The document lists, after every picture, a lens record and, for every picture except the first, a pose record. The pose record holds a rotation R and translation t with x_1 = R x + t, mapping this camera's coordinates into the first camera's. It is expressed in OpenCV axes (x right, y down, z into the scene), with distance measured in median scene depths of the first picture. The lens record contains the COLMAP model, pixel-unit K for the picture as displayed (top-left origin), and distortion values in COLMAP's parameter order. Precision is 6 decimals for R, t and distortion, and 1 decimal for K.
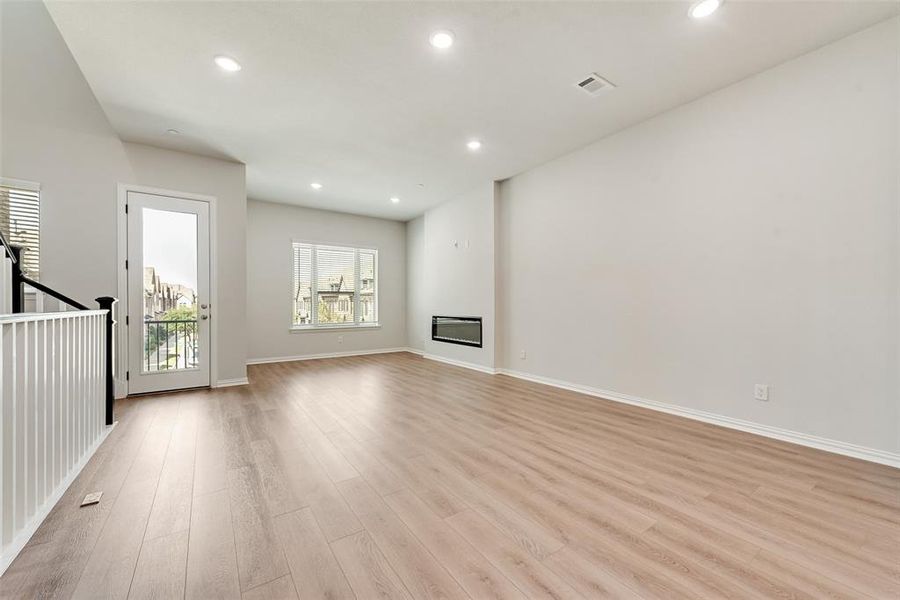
lens RADIAL K [[351.8, 0, 443.5], [0, 351.8, 303.5], [0, 0, 1]] dist [0.013909, 0.000049]
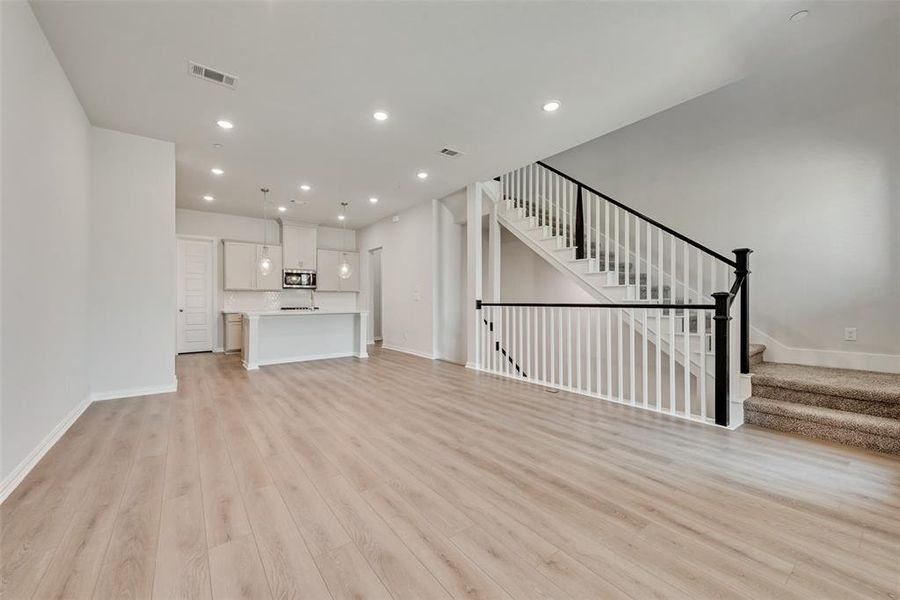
lens RADIAL K [[351.8, 0, 446.3], [0, 351.8, 300.4], [0, 0, 1]] dist [0.013909, 0.000049]
pose [[-0.998672, 0.003461, -0.051398, -0.089428], [0.003383, 0.999993, 0.001592, 0.000115], [0.051404, 0.001416, -0.998677, 1.136487]]
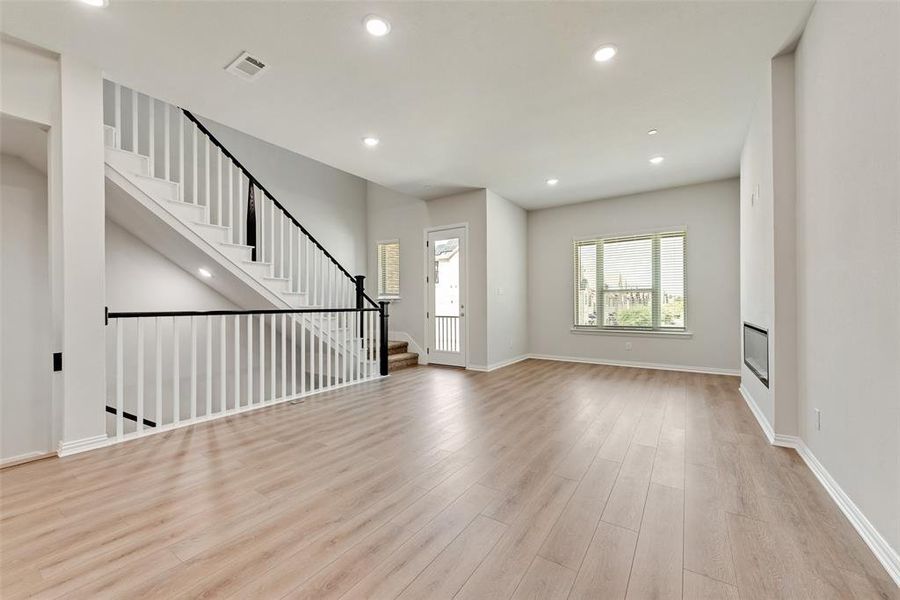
lens RADIAL K [[351.8, 0, 445.2], [0, 351.8, 302.9], [0, 0, 1]] dist [0.013909, 0.000049]
pose [[0.370425, -0.003353, -0.928856, 0.439736], [0.003663, 0.999991, -0.002149, -0.002483], [0.928855, -0.002606, 0.370434, 0.382397]]
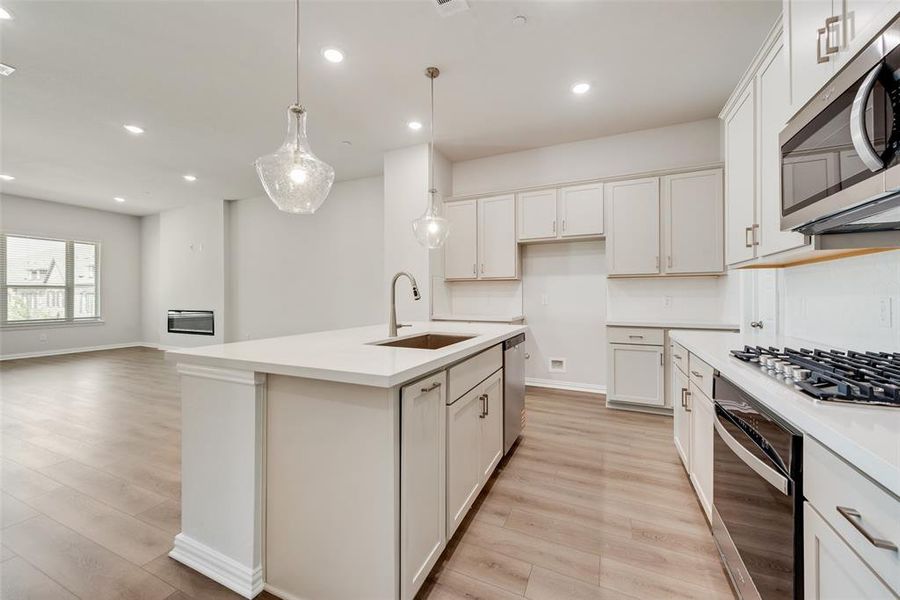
lens RADIAL K [[351.8, 0, 445.2], [0, 351.8, 290.8], [0, 0, 1]] dist [0.013909, 0.000049]
pose [[0.853920, 0.005868, 0.520372, 0.161777], [0.001230, 0.999911, -0.013294, -0.009692], [-0.520404, 0.011992, 0.853836, -0.465928]]
